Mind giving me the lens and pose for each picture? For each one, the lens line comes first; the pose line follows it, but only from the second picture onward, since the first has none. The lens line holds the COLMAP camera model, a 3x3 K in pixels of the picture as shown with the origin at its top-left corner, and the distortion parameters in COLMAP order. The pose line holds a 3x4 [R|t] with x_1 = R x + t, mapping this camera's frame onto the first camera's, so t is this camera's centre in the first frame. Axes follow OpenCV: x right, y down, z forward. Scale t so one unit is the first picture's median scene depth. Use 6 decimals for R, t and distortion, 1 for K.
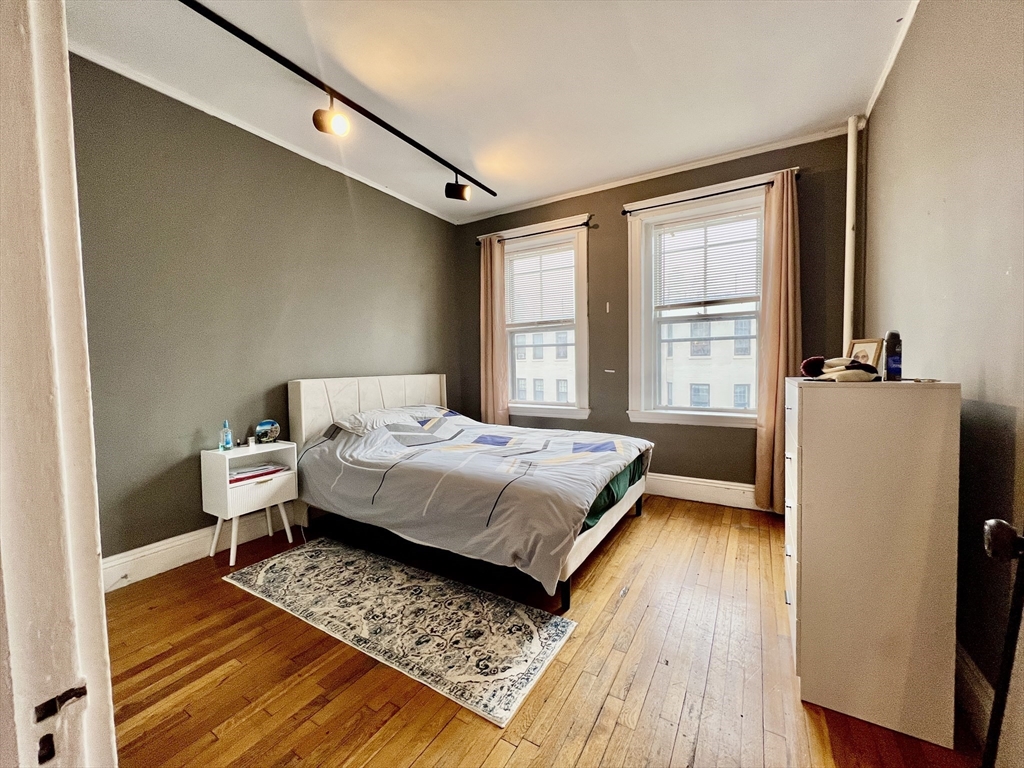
lens RADIAL K [[411.0, 0, 512.7], [0, 411.0, 383.0], [0, 0, 1]] dist [-0.003384, 0.000024]
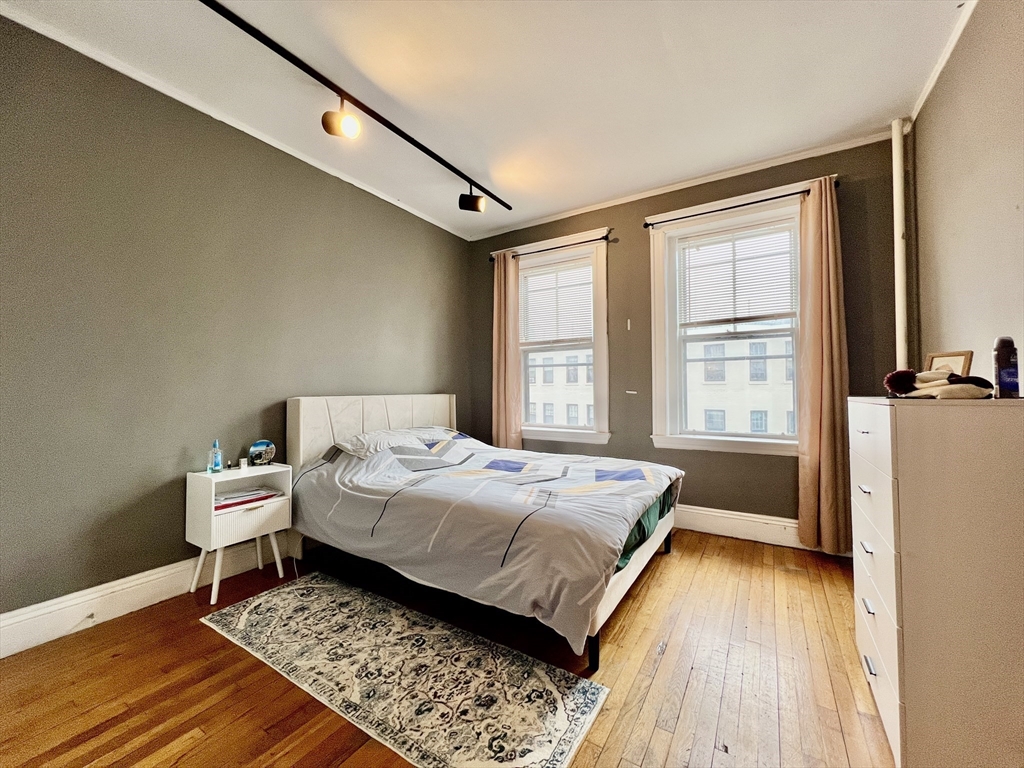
lens RADIAL K [[411.0, 0, 512.1], [0, 411.0, 383.8], [0, 0, 1]] dist [-0.003384, 0.000024]
pose [[0.999689, 0.008976, -0.023246, -0.019321], [-0.010312, 0.998262, -0.058026, 0.012974], [0.022685, 0.058248, 0.998044, 0.096803]]
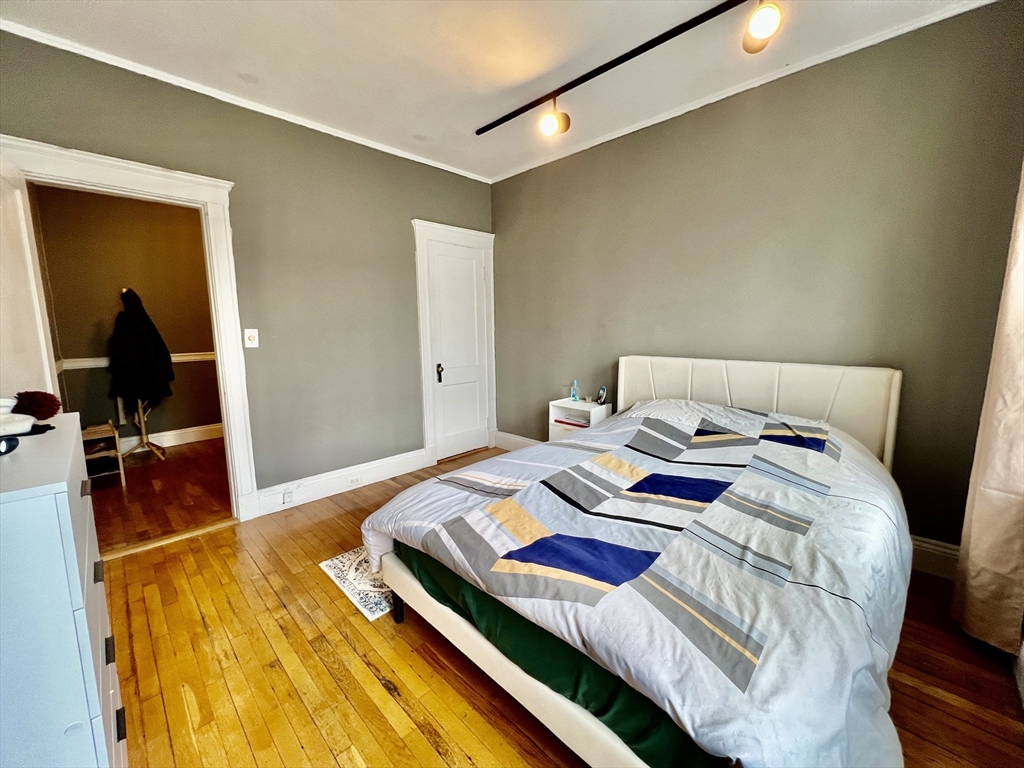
lens RADIAL K [[411.6, 0, 511.3], [0, 411.6, 387.0], [0, 0, 1]] dist [-0.004166, -0.000413]
pose [[-0.255307, 0.144616, -0.955983, 0.706415], [-0.028875, 0.987169, 0.157045, -0.108759], [0.966429, 0.067699, -0.247856, 1.151985]]
